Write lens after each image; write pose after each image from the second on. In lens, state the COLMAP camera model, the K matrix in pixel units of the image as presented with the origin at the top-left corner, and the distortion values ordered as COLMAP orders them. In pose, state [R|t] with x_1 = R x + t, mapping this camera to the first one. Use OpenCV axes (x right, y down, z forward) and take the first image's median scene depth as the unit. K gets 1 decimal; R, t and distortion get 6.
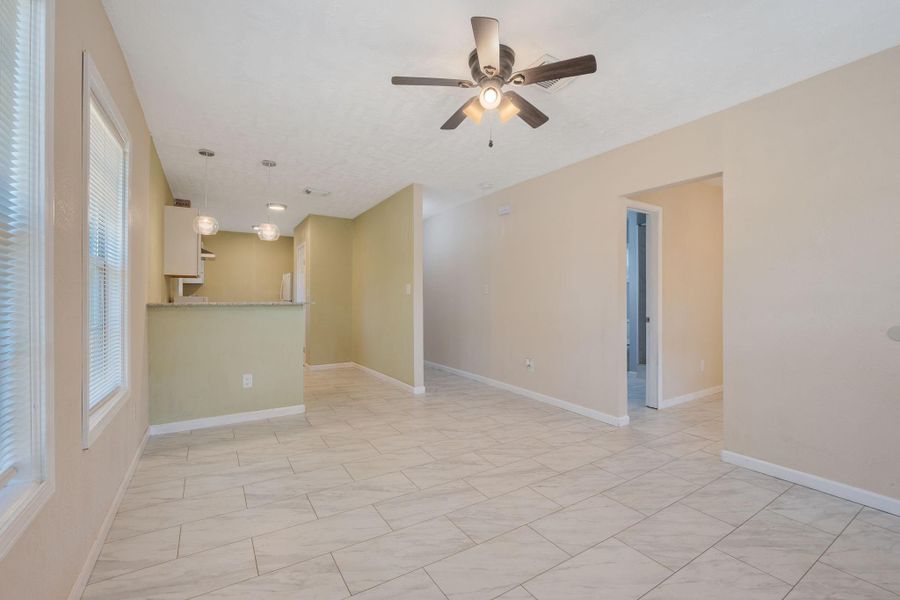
lens RADIAL K [[388.6, 0, 450.0], [0, 388.6, 300.0], [0, 0, 1]] dist [-0.001195, 0.000018]
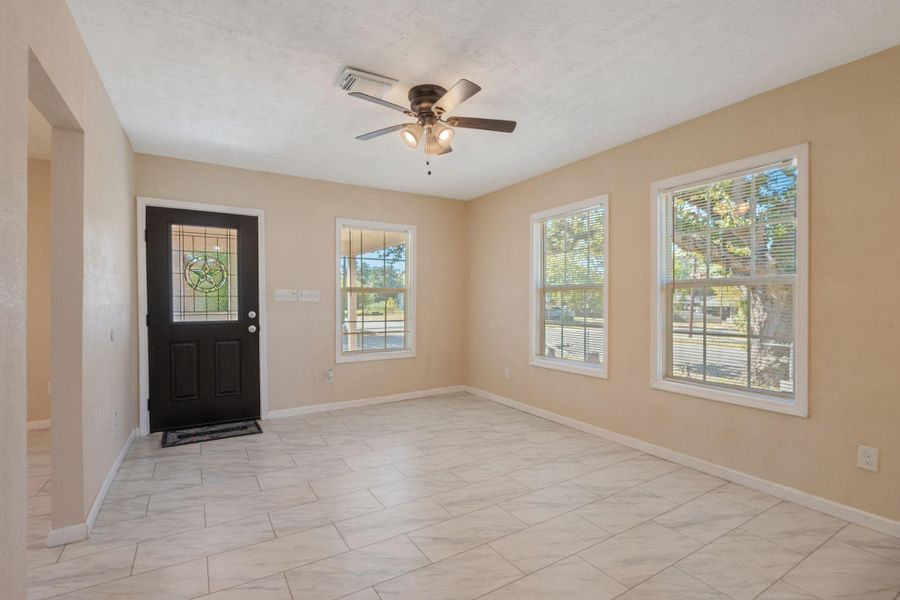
lens RADIAL K [[403.7, 0, 450.0], [0, 403.7, 300.0], [0, 0, 1]] dist [-0.000125, 0.000417]
pose [[-0.999892, -0.004408, 0.014042, 0.026173], [-0.004384, 0.999989, 0.001762, -0.028140], [-0.014050, 0.001700, -0.999900, 1.769315]]
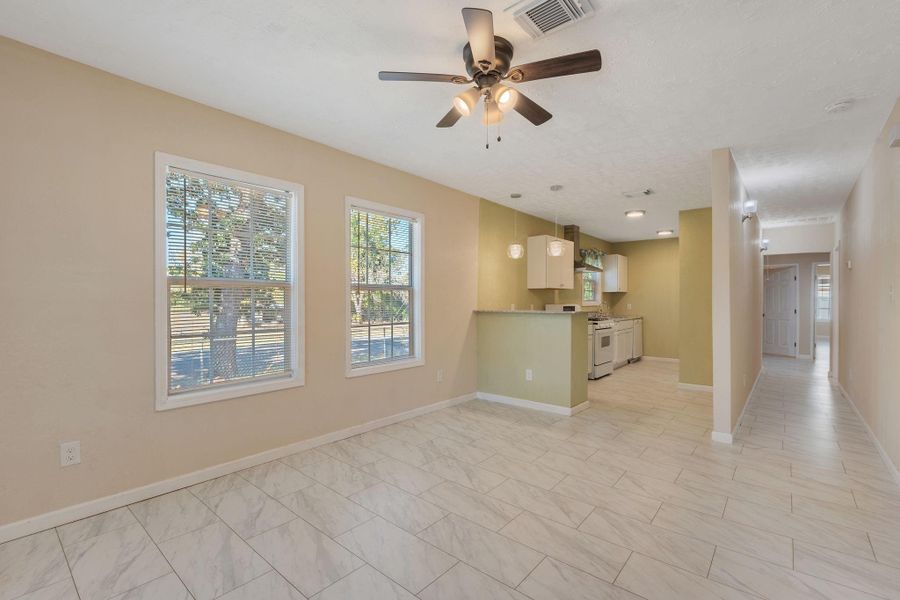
lens RADIAL K [[403.7, 0, 450.0], [0, 403.7, 300.0], [0, 0, 1]] dist [-0.000125, 0.000417]
pose [[0.293387, -0.007714, -0.955963, 0.812125], [-0.006302, 0.999930, -0.010003, -0.015418], [0.955973, 0.008959, 0.293318, 0.515974]]
